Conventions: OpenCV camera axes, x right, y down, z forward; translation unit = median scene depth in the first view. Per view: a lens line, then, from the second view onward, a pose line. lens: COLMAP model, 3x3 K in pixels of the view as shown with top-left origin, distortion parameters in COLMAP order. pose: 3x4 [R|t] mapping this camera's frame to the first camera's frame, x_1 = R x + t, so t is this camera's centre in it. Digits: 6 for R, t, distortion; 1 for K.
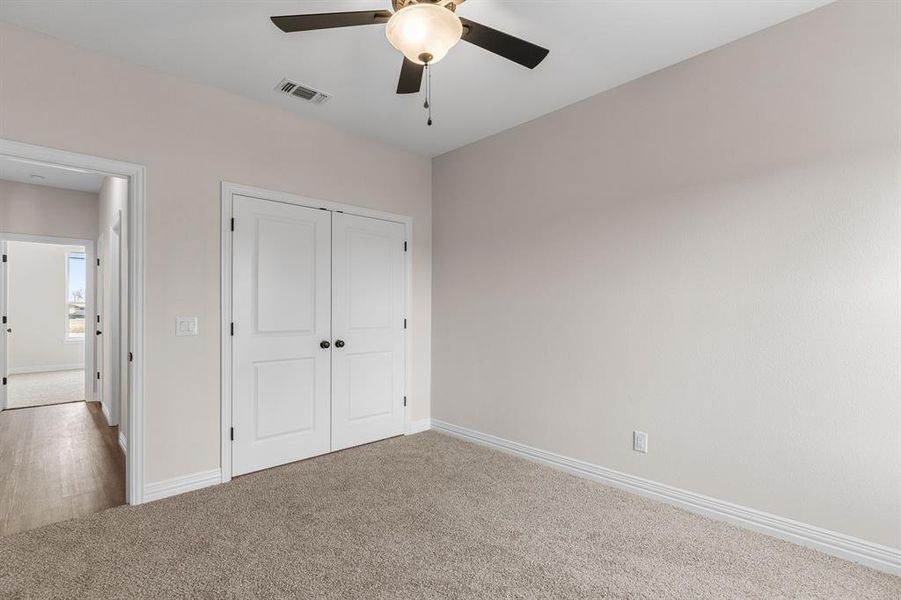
lens RADIAL K [[417.1, 0, 453.0], [0, 417.1, 305.8], [0, 0, 1]] dist [-0.004377, 0.000222]
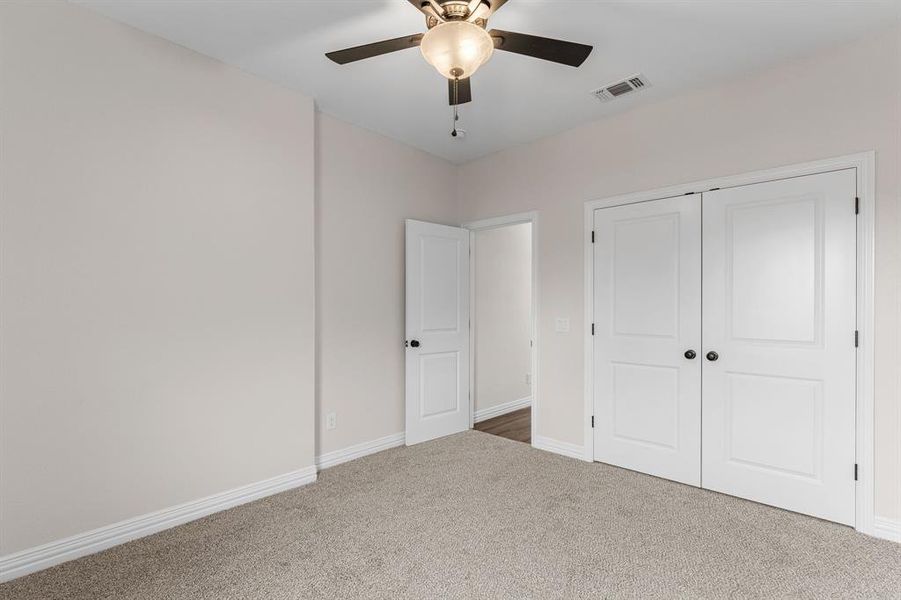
lens RADIAL K [[411.1, 0, 449.9], [0, 411.1, 308.2], [0, 0, 1]] dist [0.004308, -0.000215]
pose [[0.078848, -0.001480, -0.996886, 0.481474], [0.003566, 0.999993, -0.001203, -0.001518], [0.996880, -0.003460, 0.078852, 0.452887]]
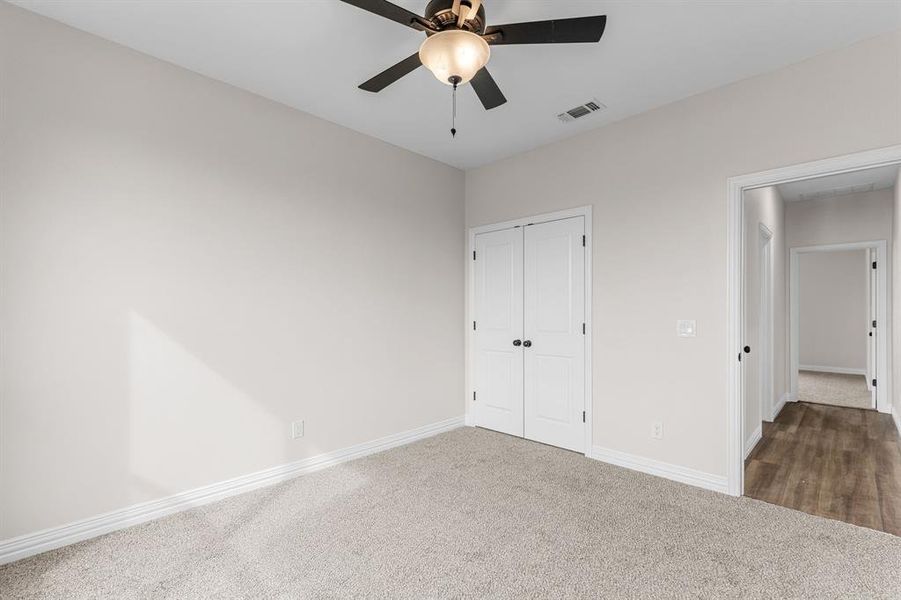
lens RADIAL K [[407.9, 0, 453.1], [0, 407.9, 302.7], [0, 0, 1]] dist [0.003463, 0.000151]
pose [[0.030148, -0.020313, -0.999339, 0.832131], [0.012250, 0.999726, -0.019952, 0.002292], [0.999470, -0.011640, 0.030388, 0.787512]]
